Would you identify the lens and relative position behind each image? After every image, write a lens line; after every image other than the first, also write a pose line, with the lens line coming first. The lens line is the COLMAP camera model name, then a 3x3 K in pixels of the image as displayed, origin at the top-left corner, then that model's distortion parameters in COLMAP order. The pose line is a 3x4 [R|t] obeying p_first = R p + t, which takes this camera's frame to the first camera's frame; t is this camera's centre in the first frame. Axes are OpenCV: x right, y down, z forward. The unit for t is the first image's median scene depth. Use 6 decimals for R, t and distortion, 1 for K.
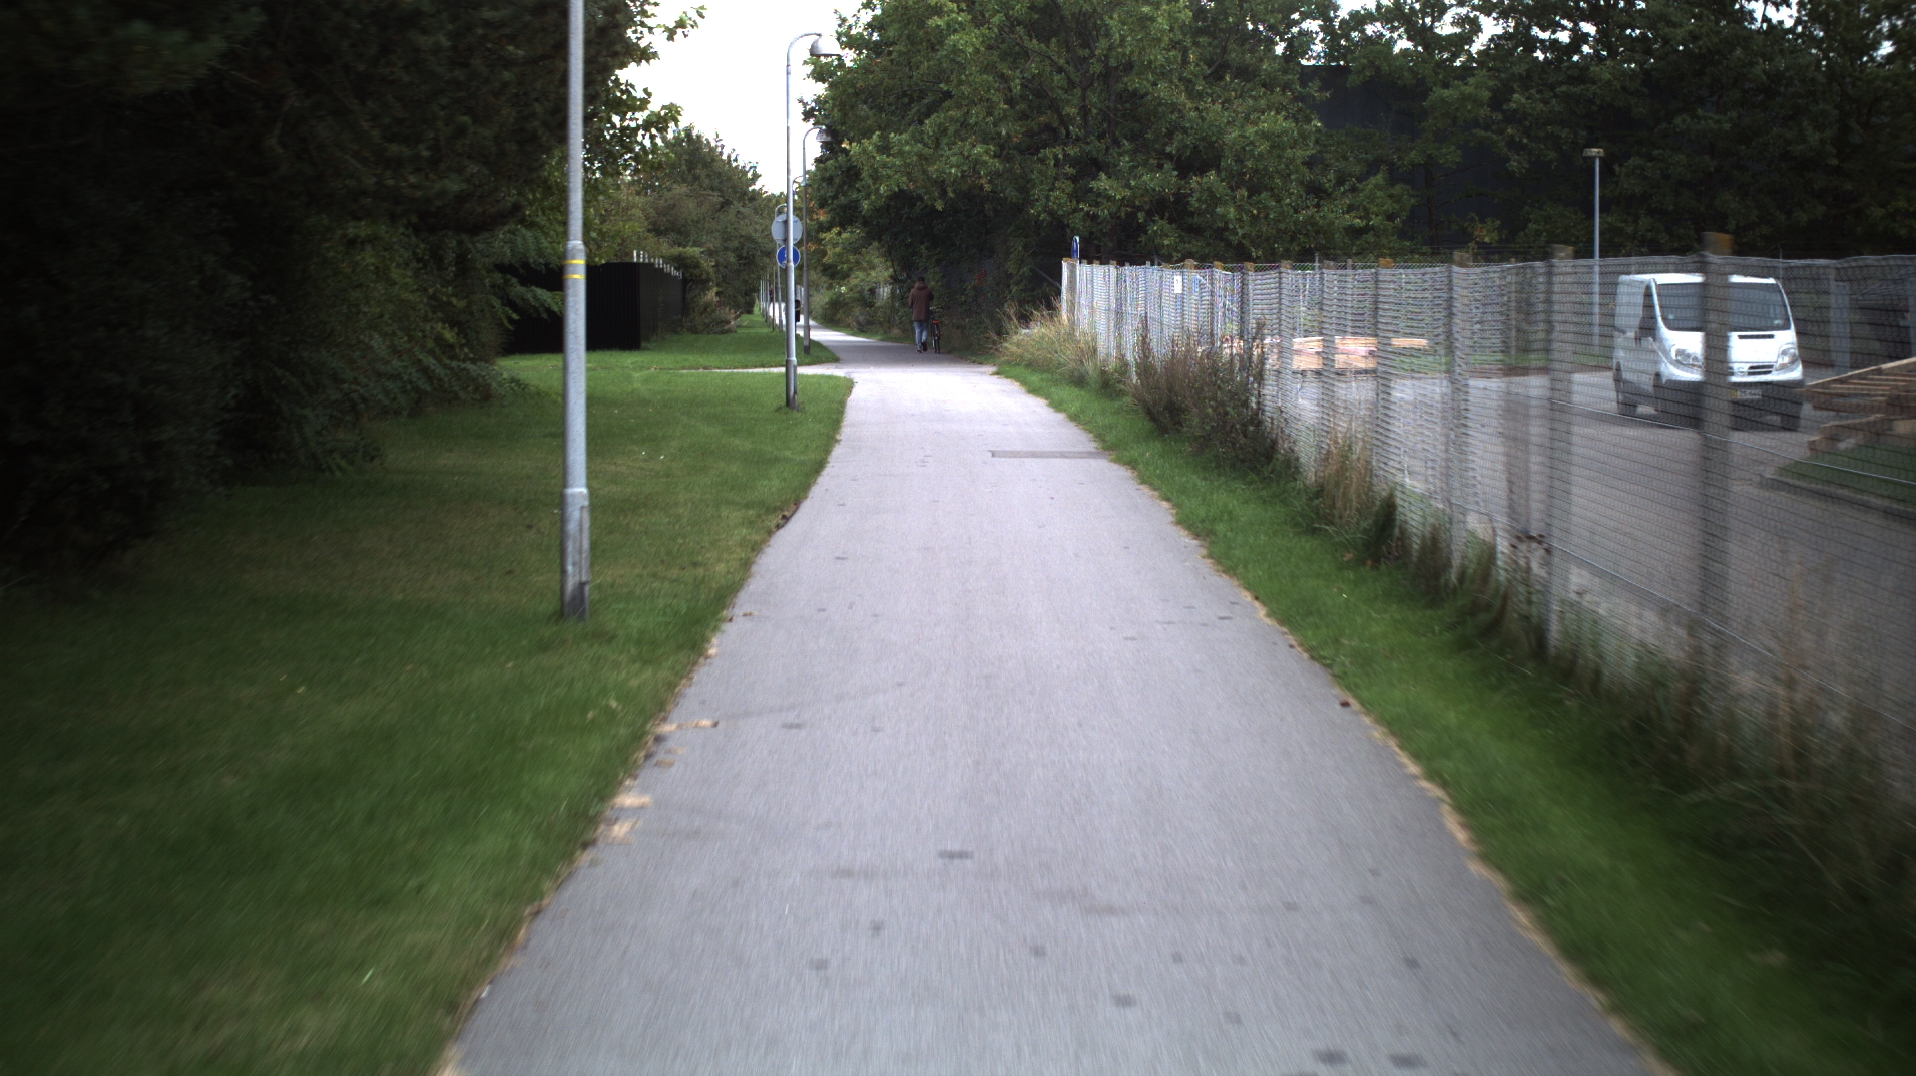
lens RADIAL K [[3527.4, 0, 958.0], [0, 3527.4, 538.0], [0, 0, 1]] dist [-0.276527, 0.318690]
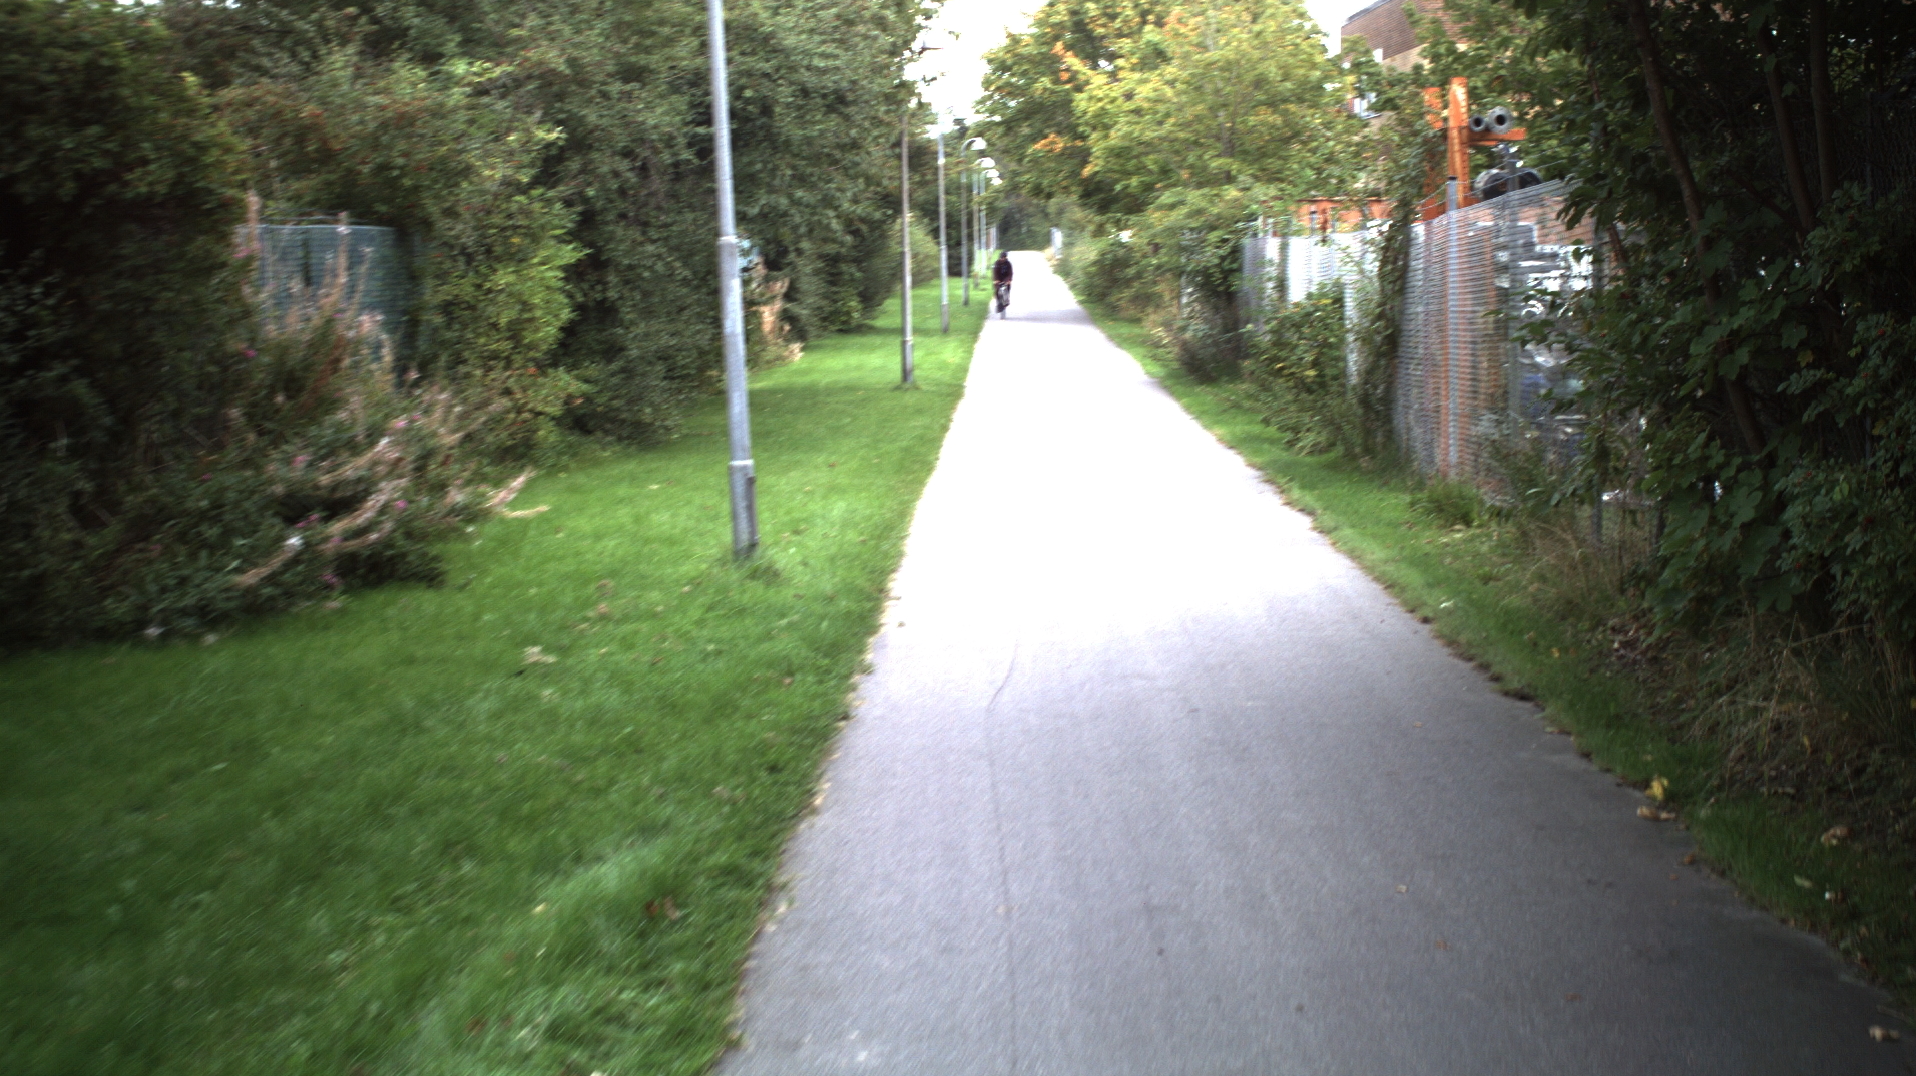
lens RADIAL K [[3527.4, 0, 958.0], [0, 3527.4, 538.0], [0, 0, 1]] dist [-0.276527, 0.318690]
pose [[0.996975, -0.001276, -0.077714, -0.054609], [0.002561, 0.999862, 0.016435, -0.111532], [0.077682, -0.016584, 0.996840, 1.548675]]
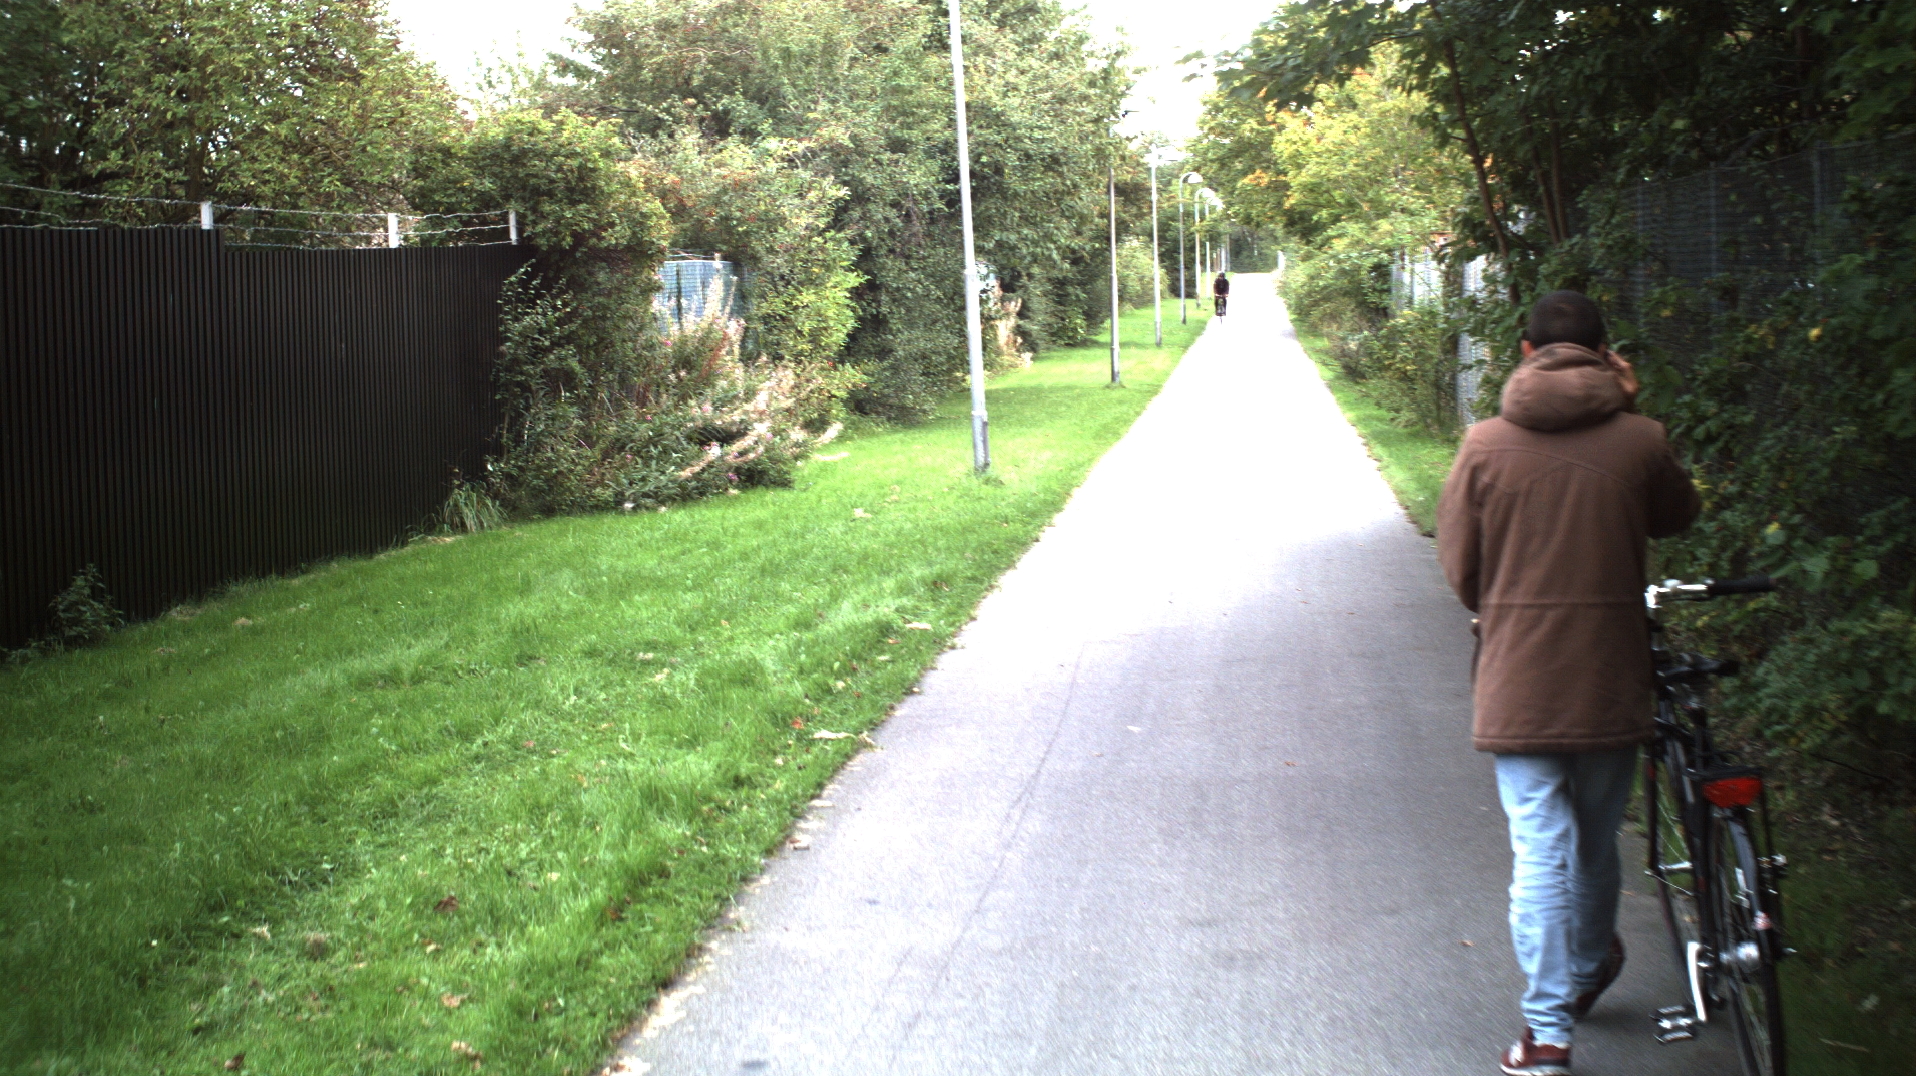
lens RADIAL K [[3527.4, 0, 958.0], [0, 3527.4, 538.0], [0, 0, 1]] dist [-0.276527, 0.318690]
pose [[0.989307, -0.002714, -0.145823, -0.032599], [0.004192, 0.999943, 0.009833, -0.101973], [0.145788, -0.010339, 0.989262, 1.394556]]
